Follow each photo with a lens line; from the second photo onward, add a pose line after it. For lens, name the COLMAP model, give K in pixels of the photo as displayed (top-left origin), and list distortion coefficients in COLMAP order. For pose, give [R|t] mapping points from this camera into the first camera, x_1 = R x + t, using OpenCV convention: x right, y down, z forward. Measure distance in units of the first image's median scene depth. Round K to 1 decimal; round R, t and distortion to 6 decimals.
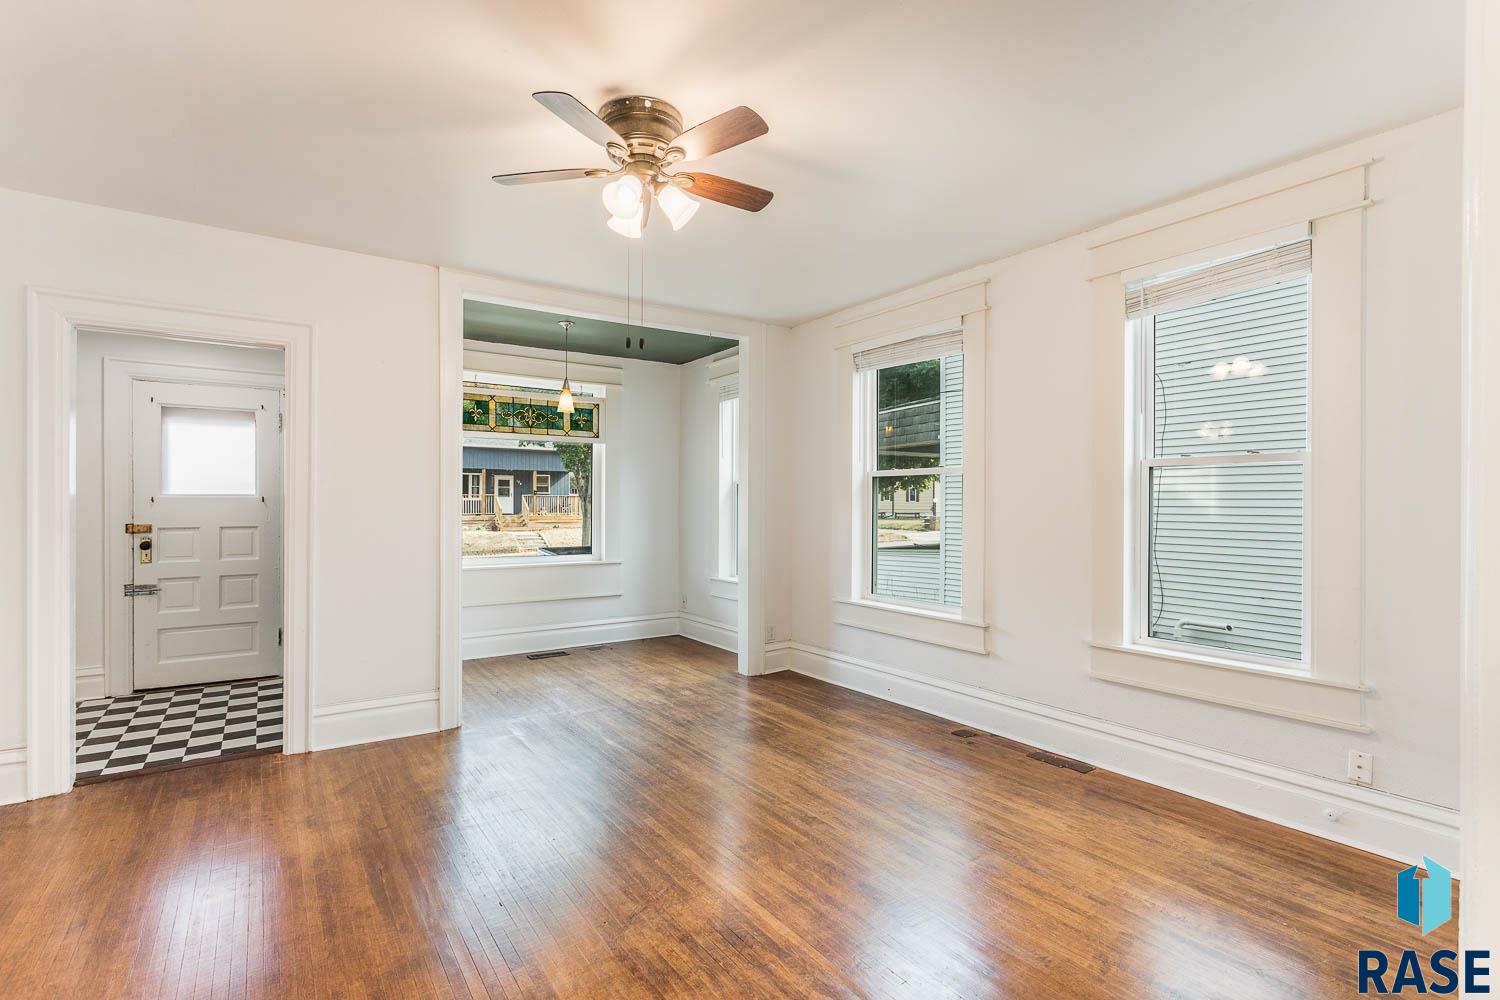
lens RADIAL K [[735.9, 0, 752.3], [0, 735.9, 508.2], [0, 0, 1]] dist [-0.005029, -0.000233]
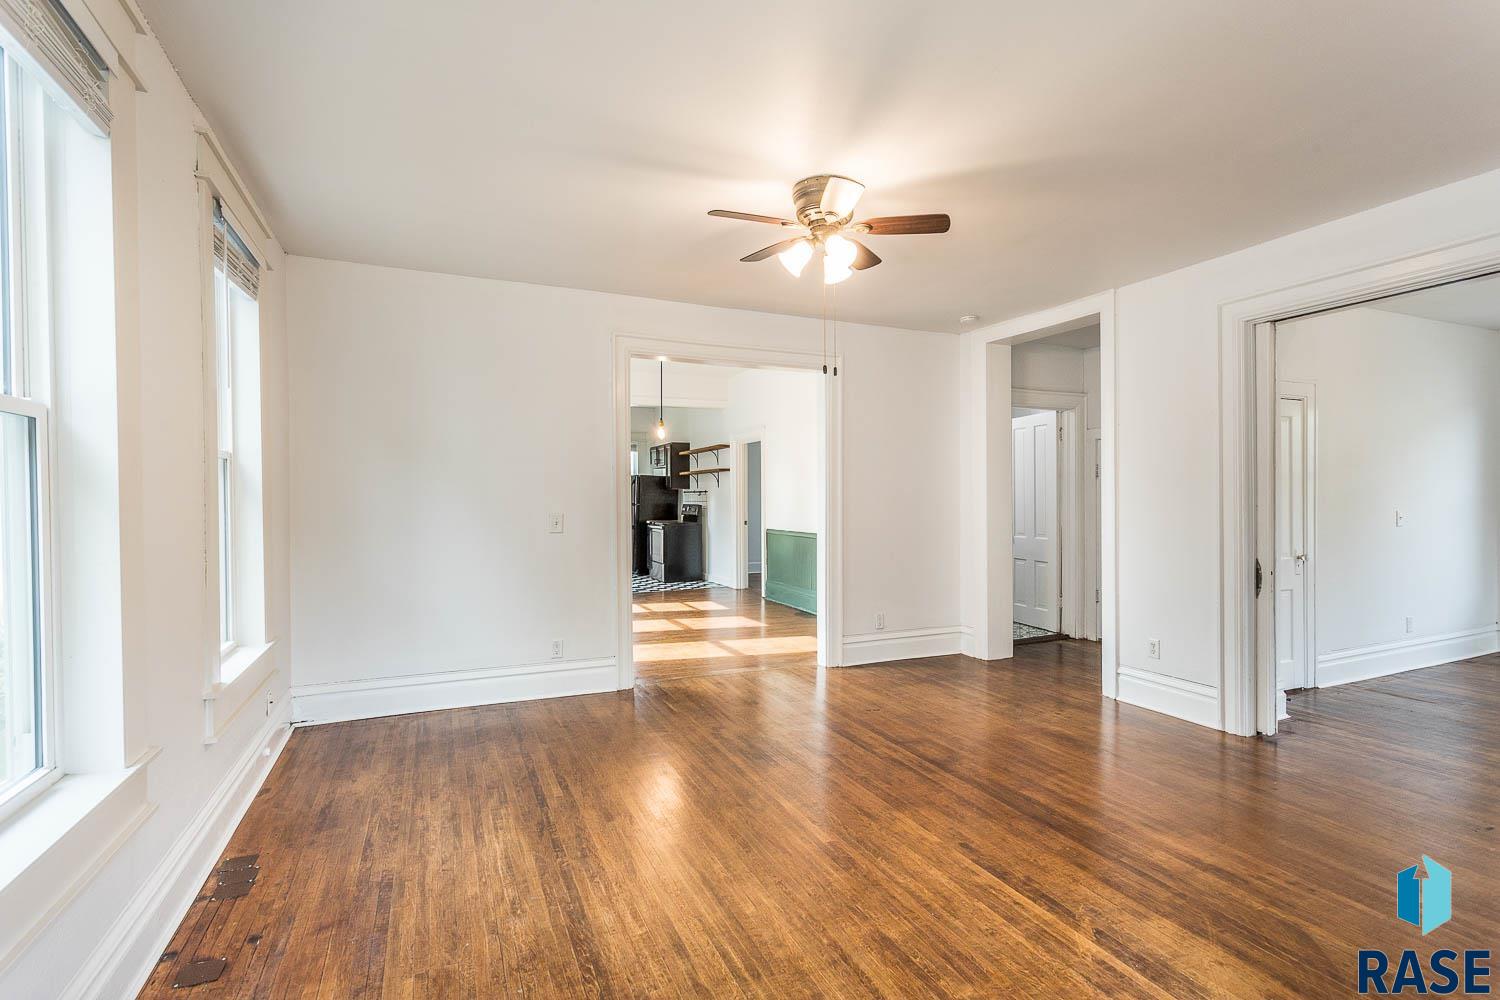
lens RADIAL K [[735.9, 0, 751.9], [0, 735.9, 499.6], [0, 0, 1]] dist [-0.005029, -0.000233]
pose [[-0.984943, 0.003316, 0.172845, -0.170593], [0.004880, 0.999951, 0.008623, -0.008537], [-0.172808, 0.009336, -0.984911, 1.560638]]
